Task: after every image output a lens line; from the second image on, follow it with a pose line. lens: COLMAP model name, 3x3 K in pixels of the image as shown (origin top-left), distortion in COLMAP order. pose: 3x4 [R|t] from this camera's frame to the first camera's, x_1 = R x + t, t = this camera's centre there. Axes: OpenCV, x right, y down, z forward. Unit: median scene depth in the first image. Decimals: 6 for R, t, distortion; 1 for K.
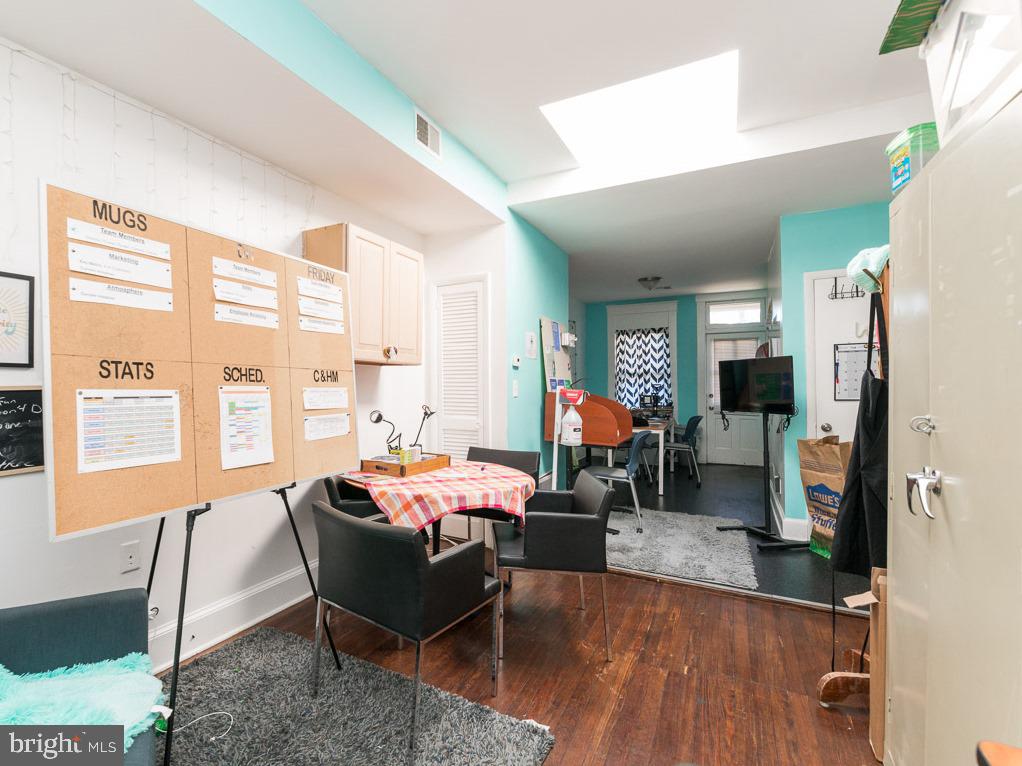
lens RADIAL K [[474.2, 0, 464.6], [0, 474.2, 379.5], [0, 0, 1]] dist [0.002697, -0.000058]
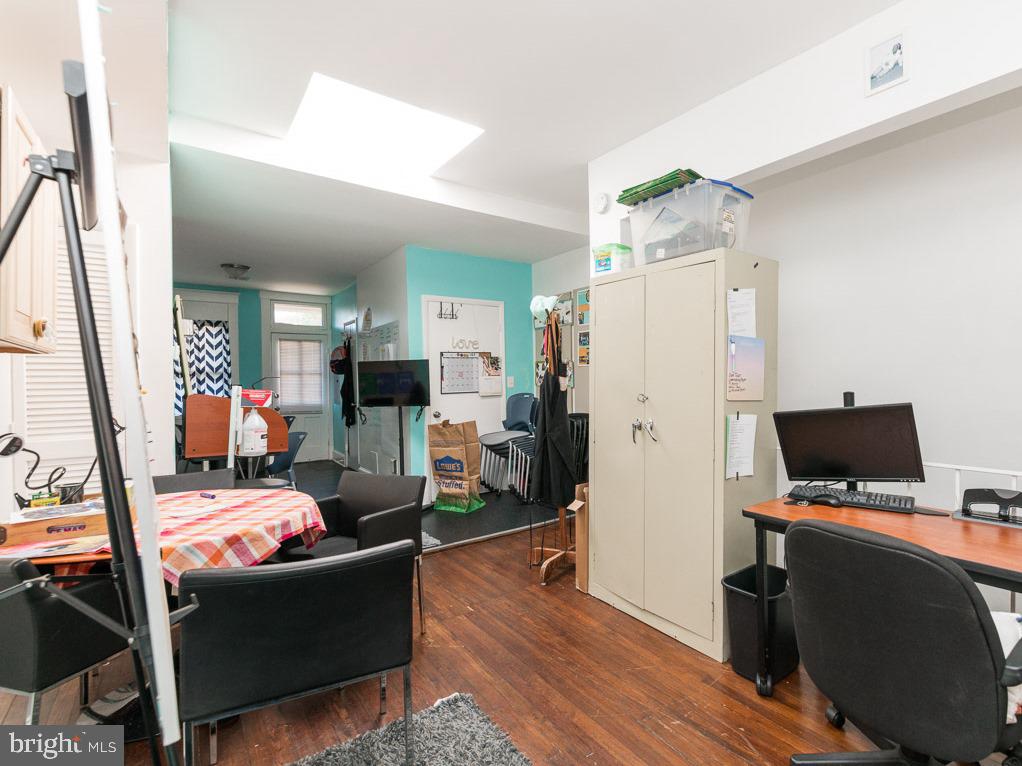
lens RADIAL K [[492.7, 0, 542.2], [0, 492.7, 380.5], [0, 0, 1]] dist [-0.001293, -0.000602]
pose [[0.418763, -0.003783, 0.908088, -0.174770], [0.004052, 0.999989, 0.002297, 0.002083], [-0.908087, 0.002718, 0.418774, 0.077684]]
